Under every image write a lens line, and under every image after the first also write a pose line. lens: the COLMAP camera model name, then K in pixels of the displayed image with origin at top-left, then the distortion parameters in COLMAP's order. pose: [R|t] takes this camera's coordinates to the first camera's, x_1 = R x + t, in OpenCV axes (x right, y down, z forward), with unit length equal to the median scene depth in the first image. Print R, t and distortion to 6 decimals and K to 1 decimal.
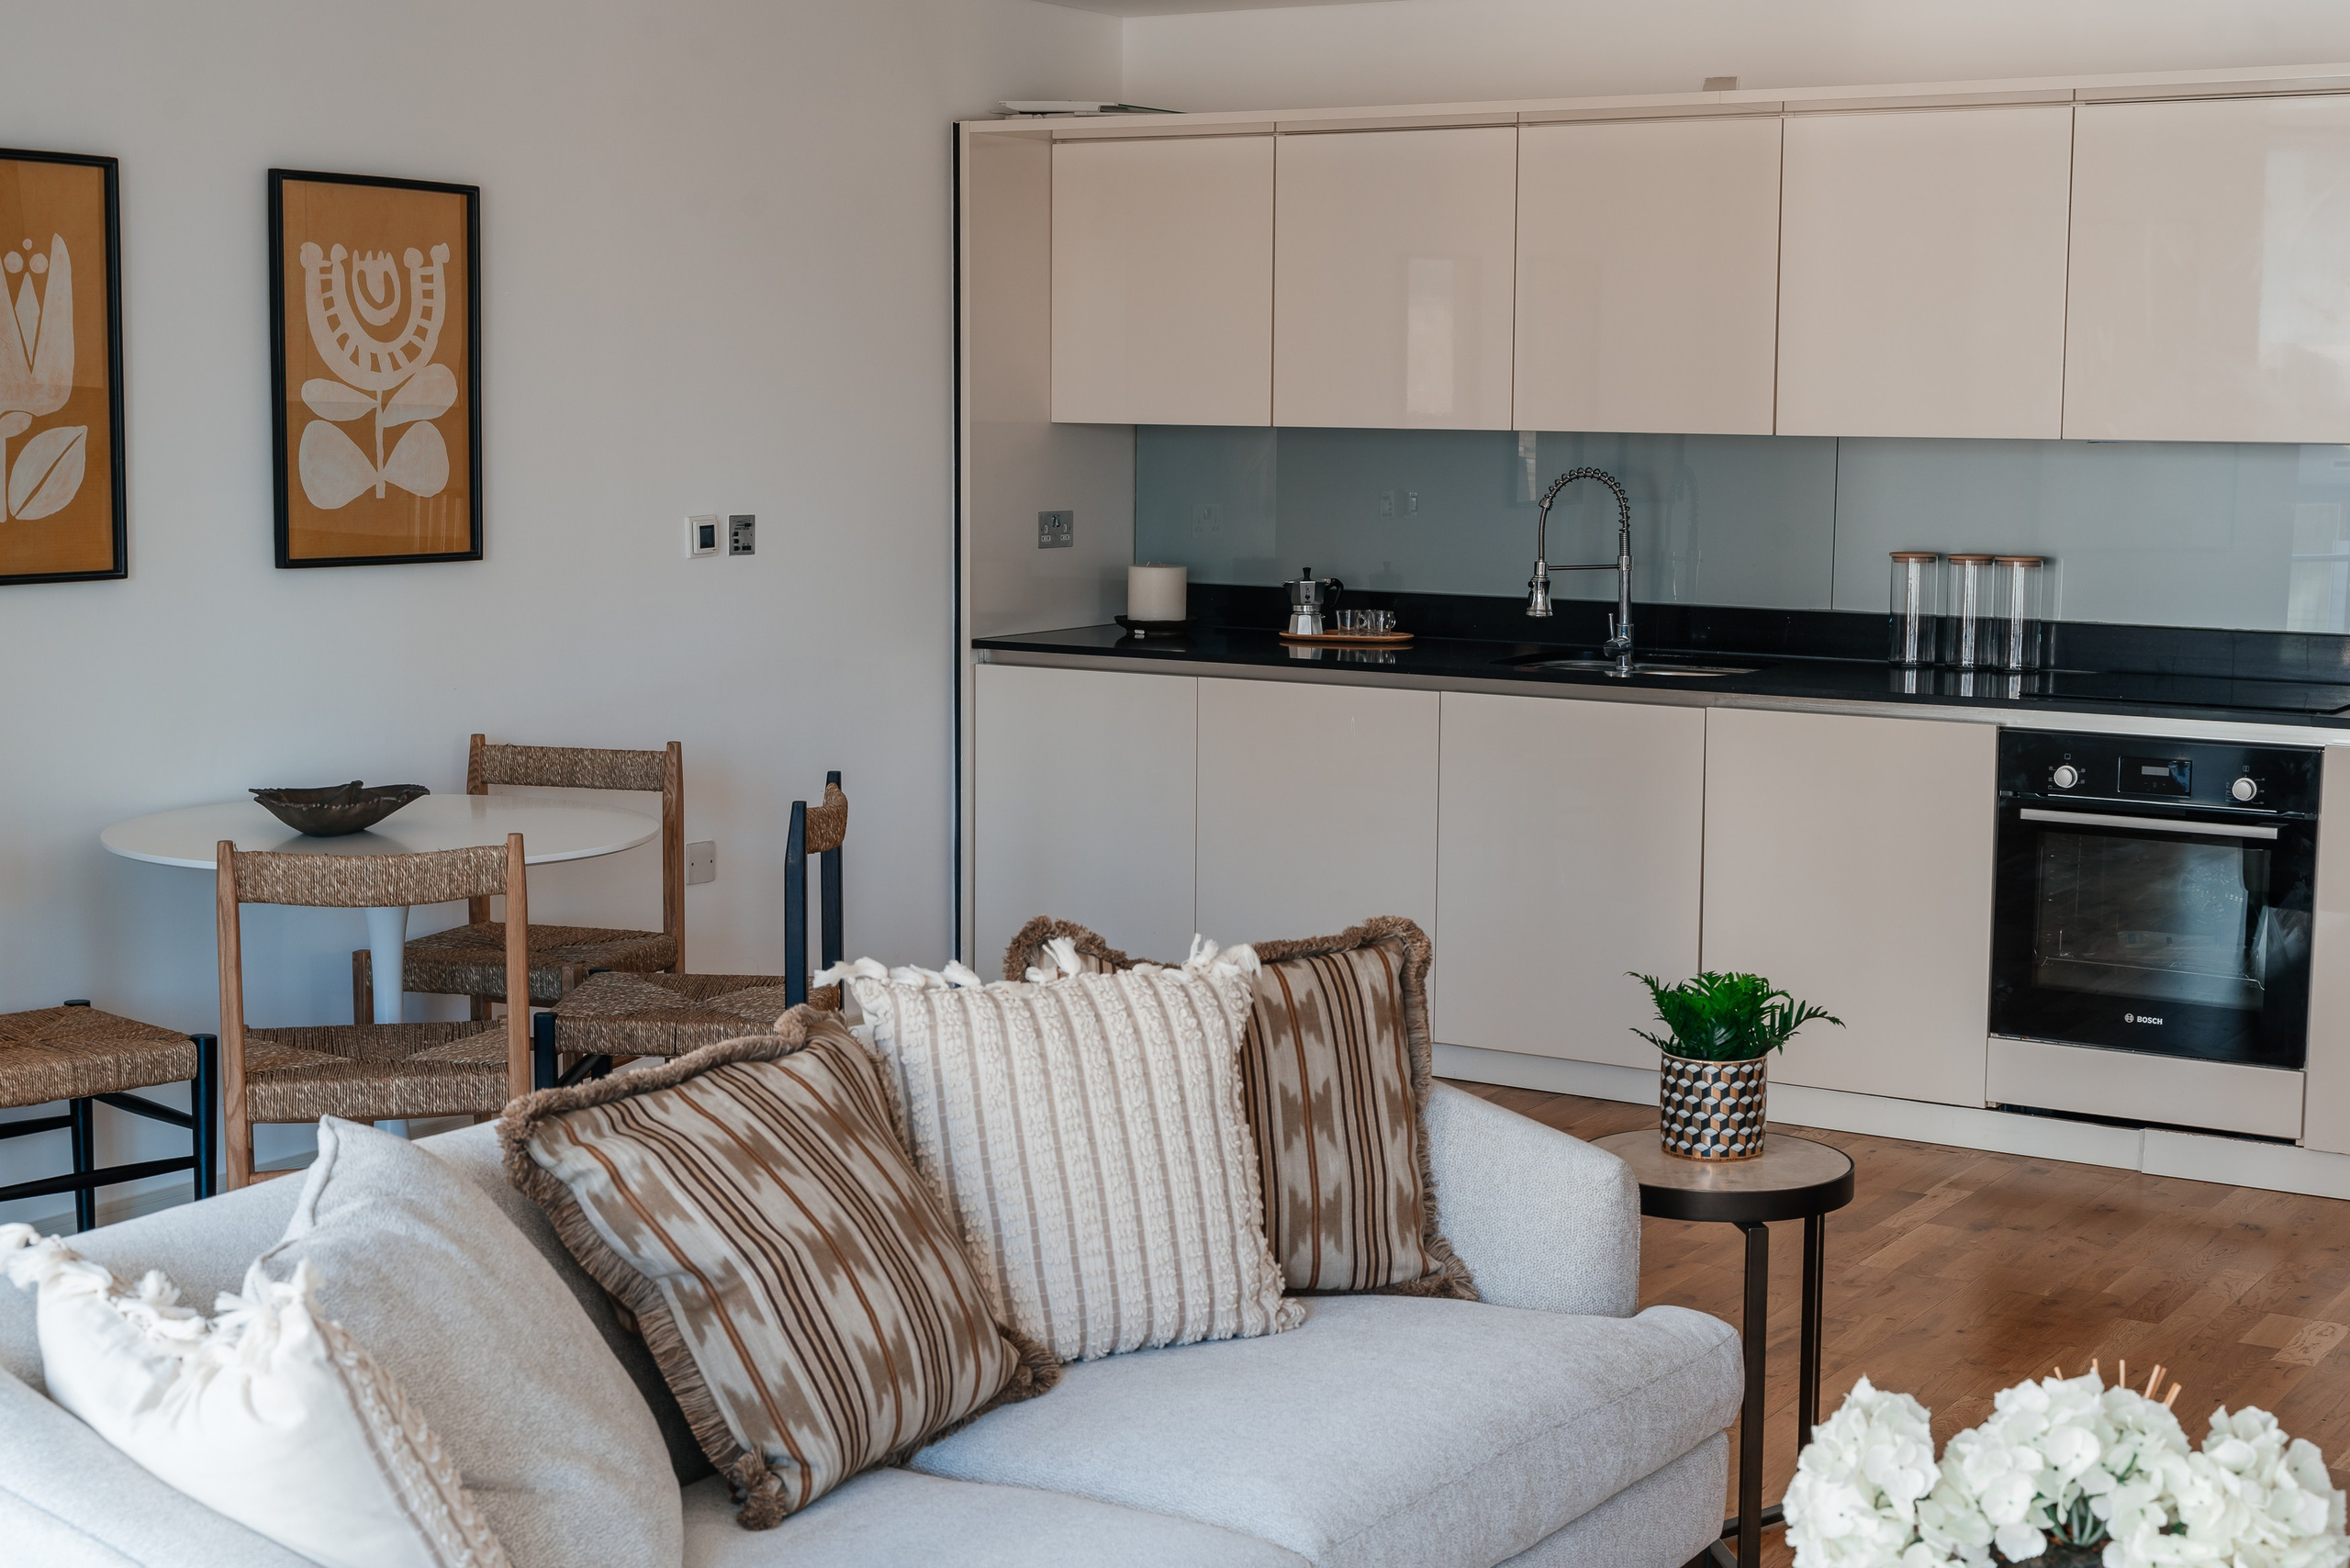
lens RADIAL K [[3350.2, 0, 1164.7], [0, 3350.2, 782.3], [0, 0, 1]] dist [-0.022761, 0.051331]
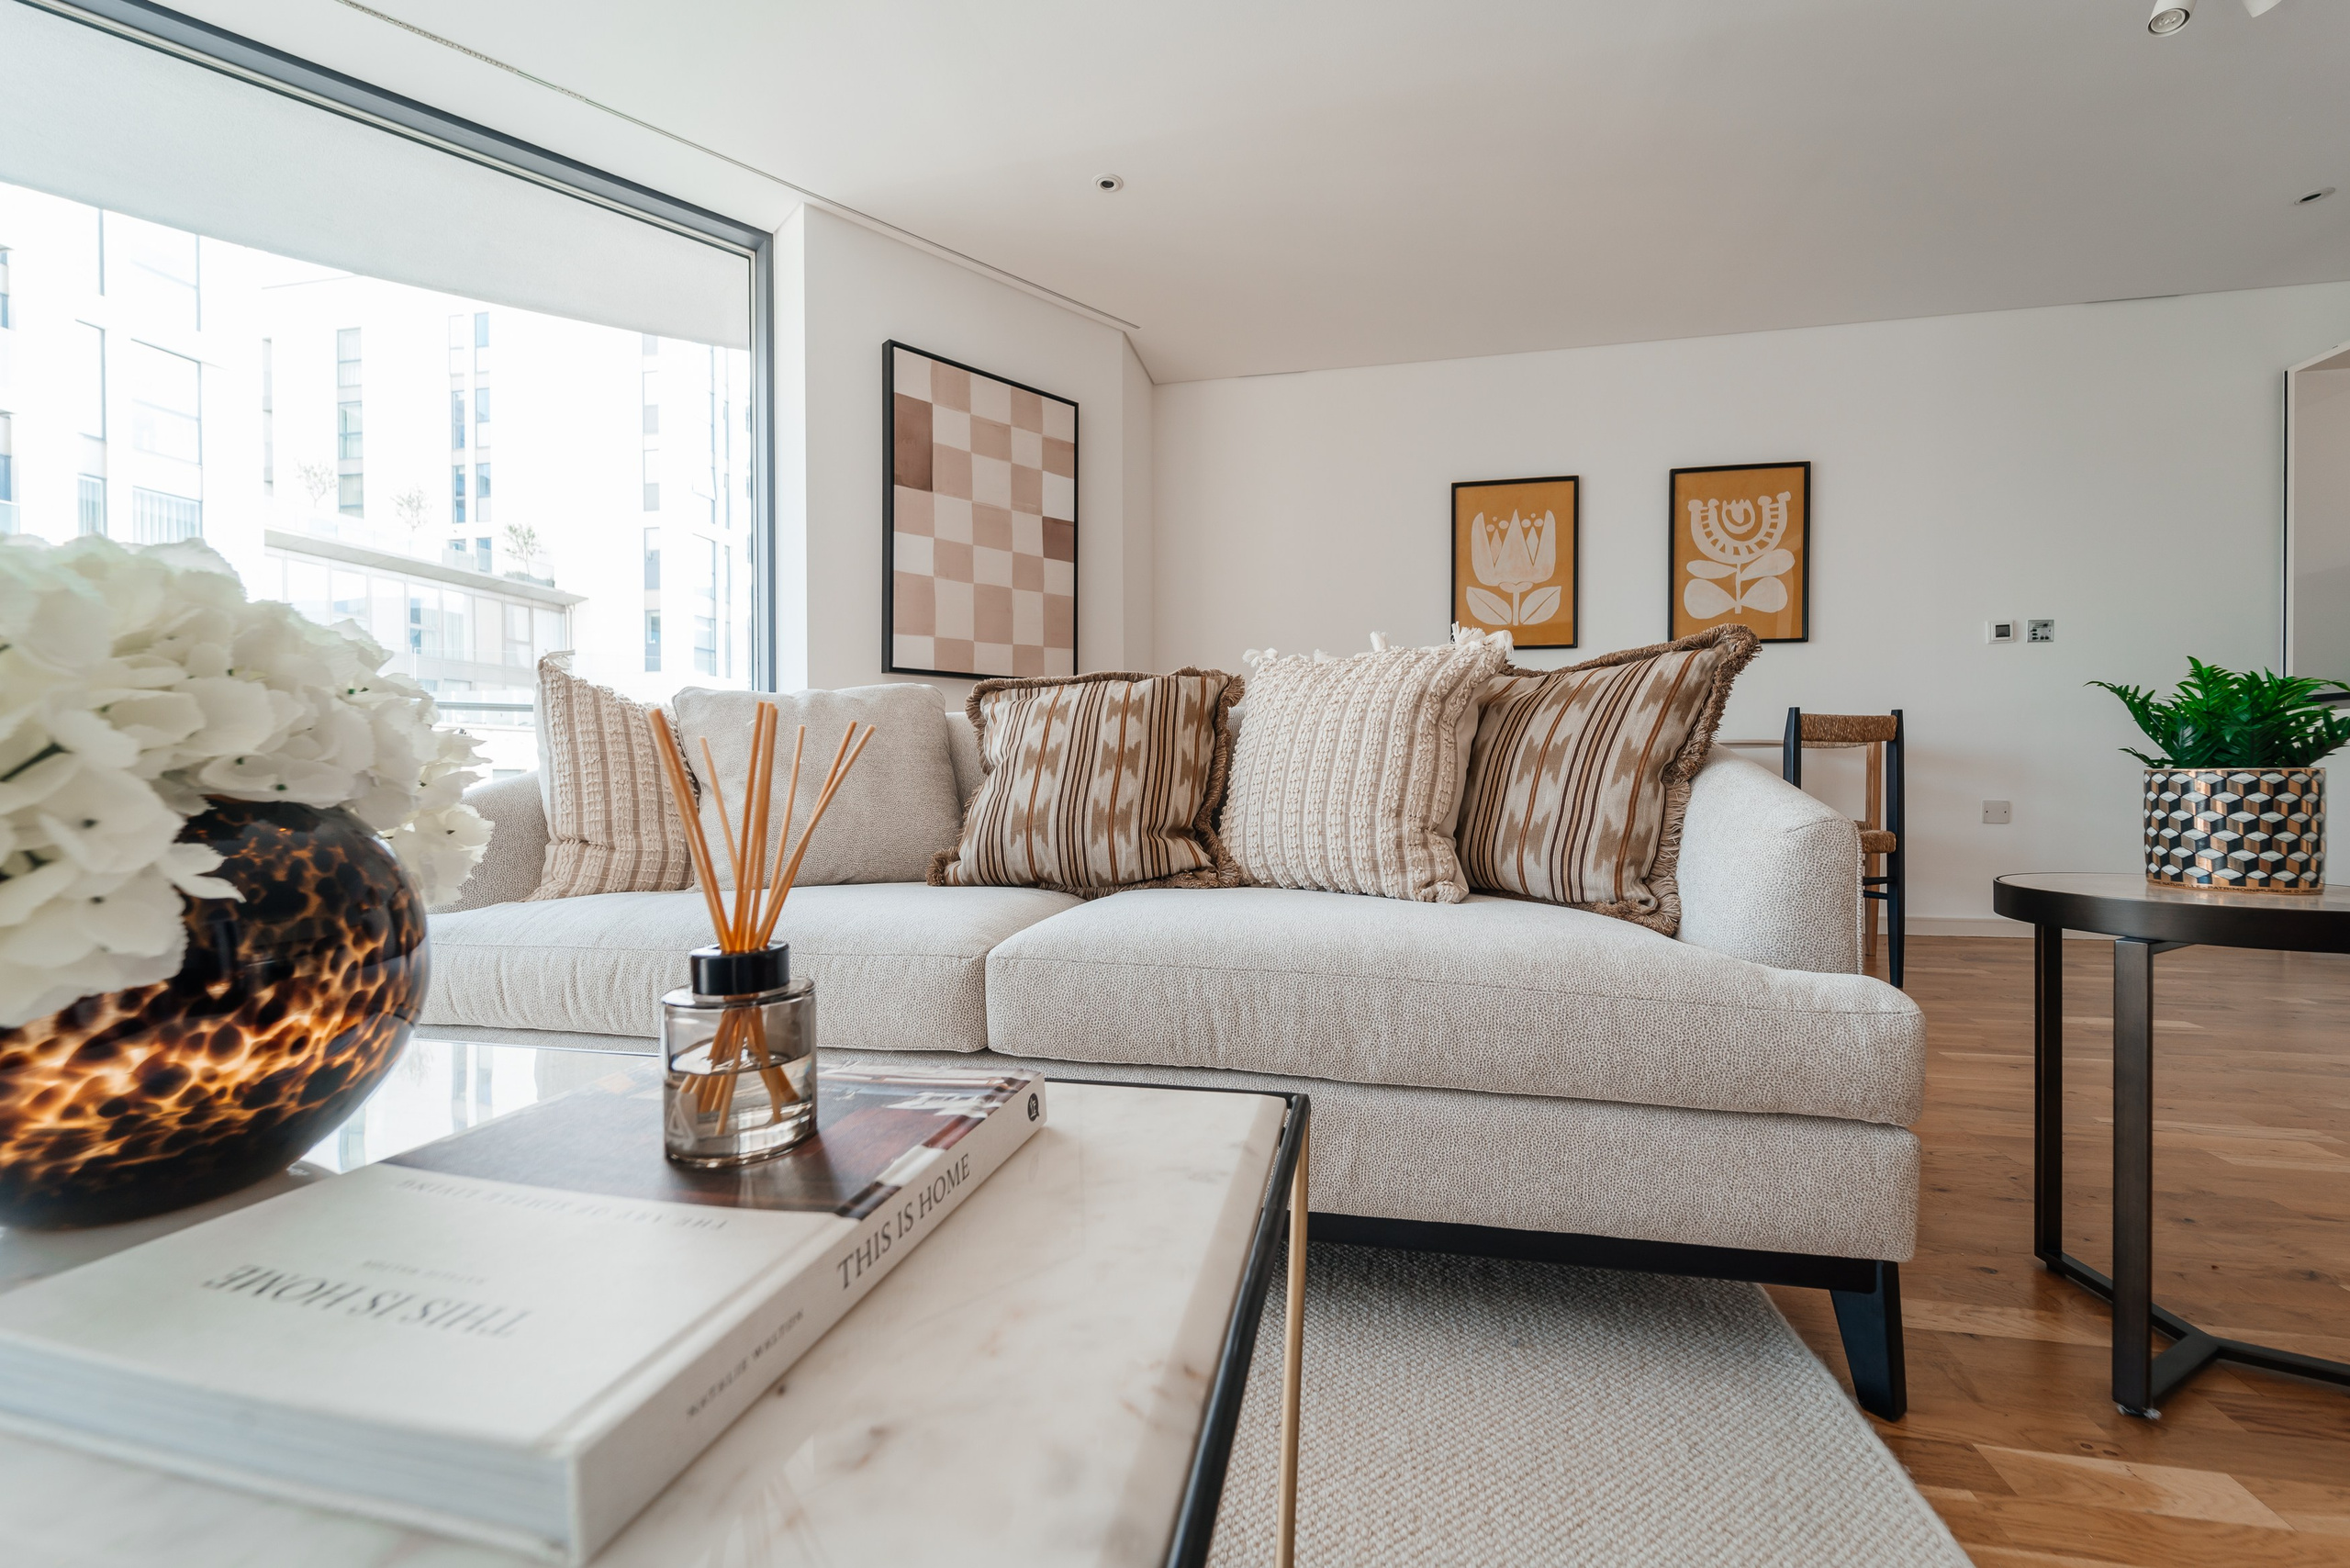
lens RADIAL K [[940.4, 0, 1168.4], [0, 940.4, 781.9], [0, 0, 1]] dist [-0.006099, -0.000339]
pose [[0.348082, 0.001165, -0.937463, 0.205815], [-0.106958, 0.993519, -0.038479, 0.085906], [0.931342, 0.113663, 0.345951, 0.467820]]
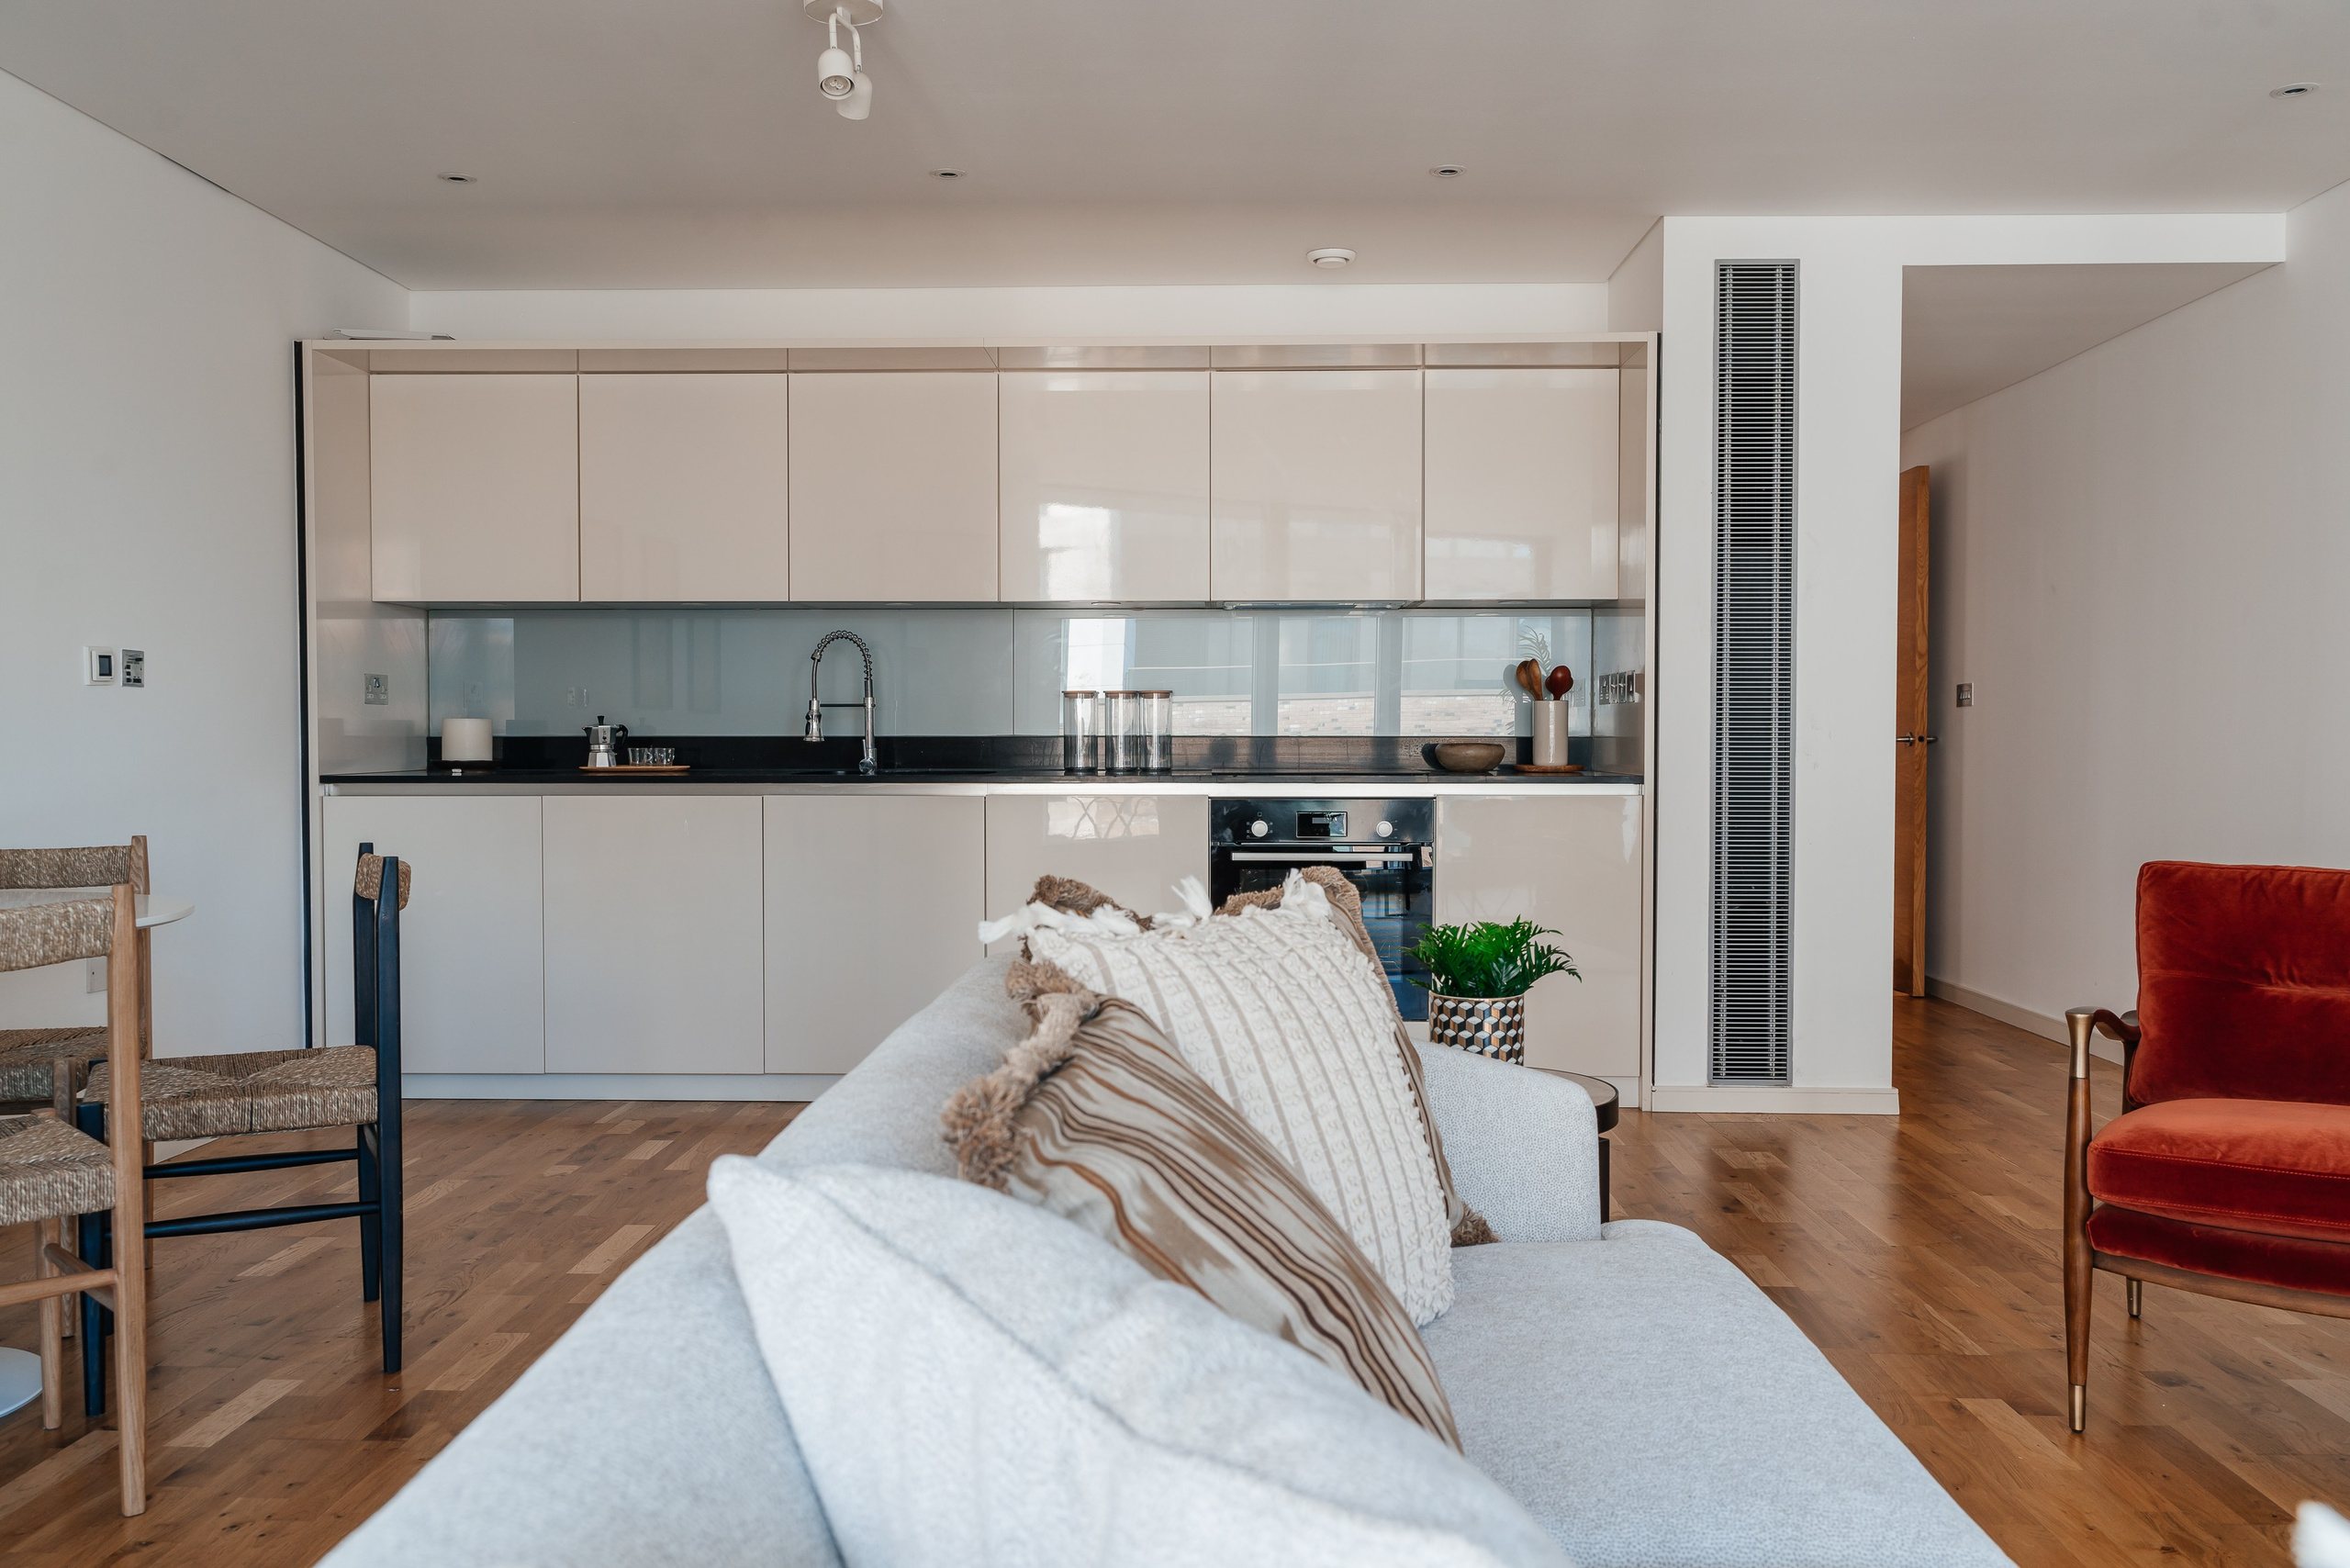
lens RADIAL K [[1851.1, 0, 1175.0], [0, 1851.1, 784.0], [0, 0, 1]] dist [-0.000006, 0.003198]
pose [[0.858947, -0.021344, 0.511620, -0.166314], [0.067293, 0.995171, -0.071459, 0.034196], [-0.507624, 0.095808, 0.856235, 0.362627]]
